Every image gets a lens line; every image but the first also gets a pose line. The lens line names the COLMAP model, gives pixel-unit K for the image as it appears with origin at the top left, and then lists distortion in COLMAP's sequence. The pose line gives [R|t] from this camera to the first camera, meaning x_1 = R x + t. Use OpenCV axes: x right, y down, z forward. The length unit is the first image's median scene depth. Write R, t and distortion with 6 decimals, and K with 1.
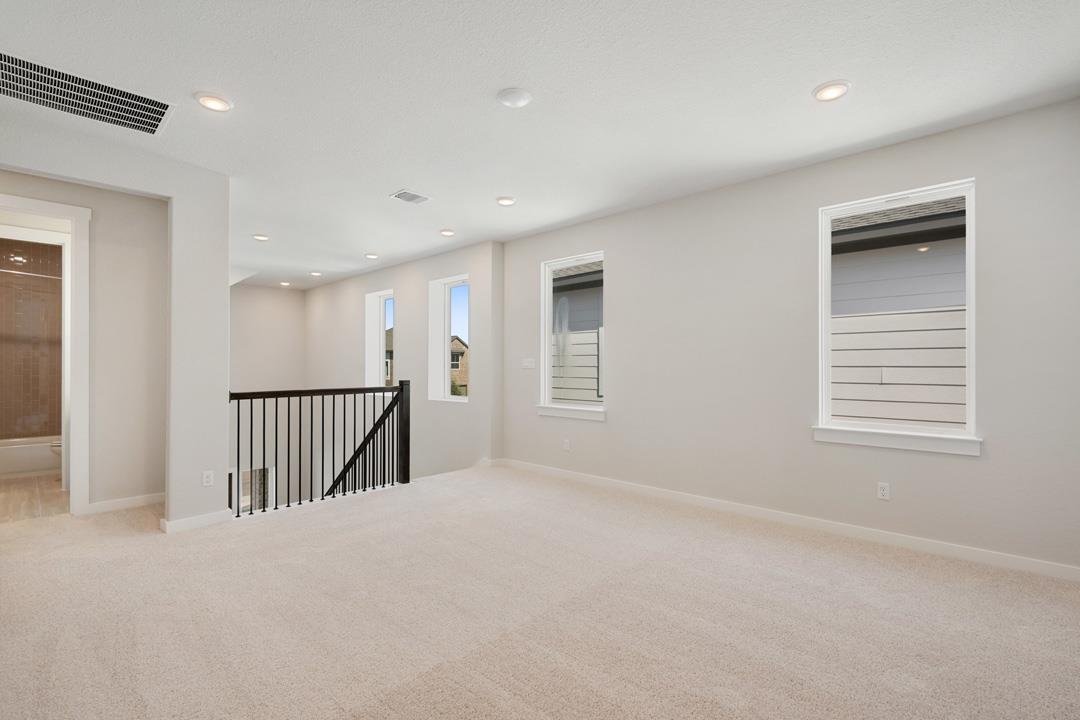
lens RADIAL K [[491.0, 0, 539.3], [0, 491.0, 362.4], [0, 0, 1]] dist [-0.001551, -0.003266]
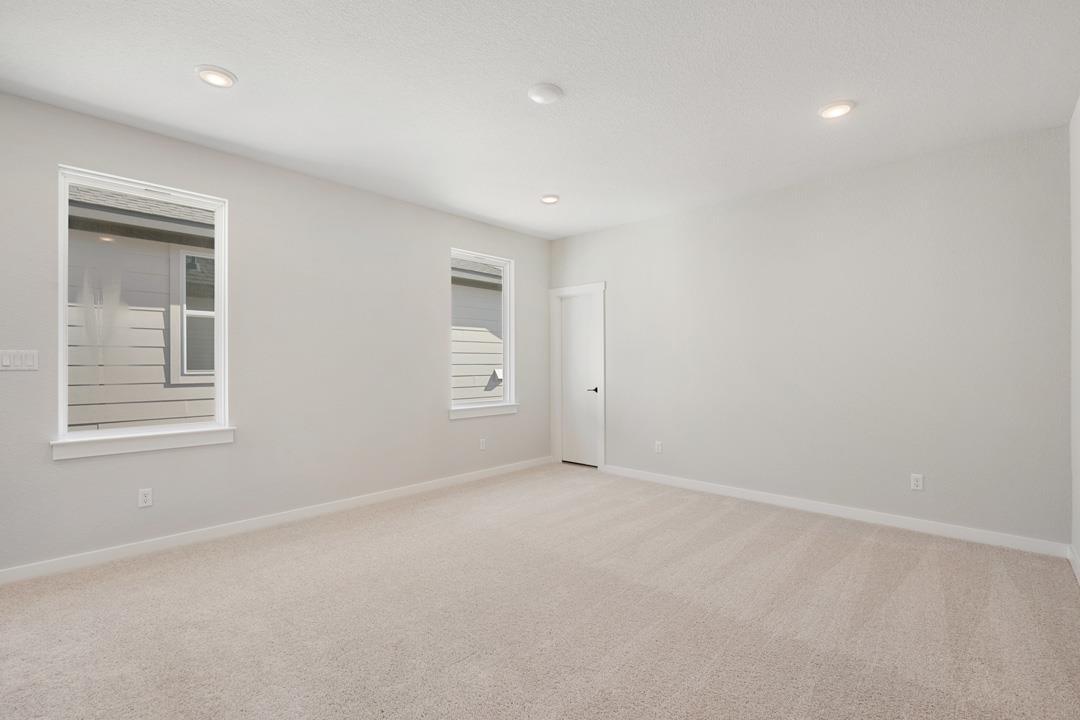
lens RADIAL K [[491.0, 0, 549.0], [0, 491.0, 377.3], [0, 0, 1]] dist [-0.001551, -0.003266]
pose [[-0.015238, -0.025316, 0.999563, -0.454620], [-0.007019, 0.999658, 0.025211, 0.003451], [-0.999859, -0.006632, -0.015410, 0.431994]]
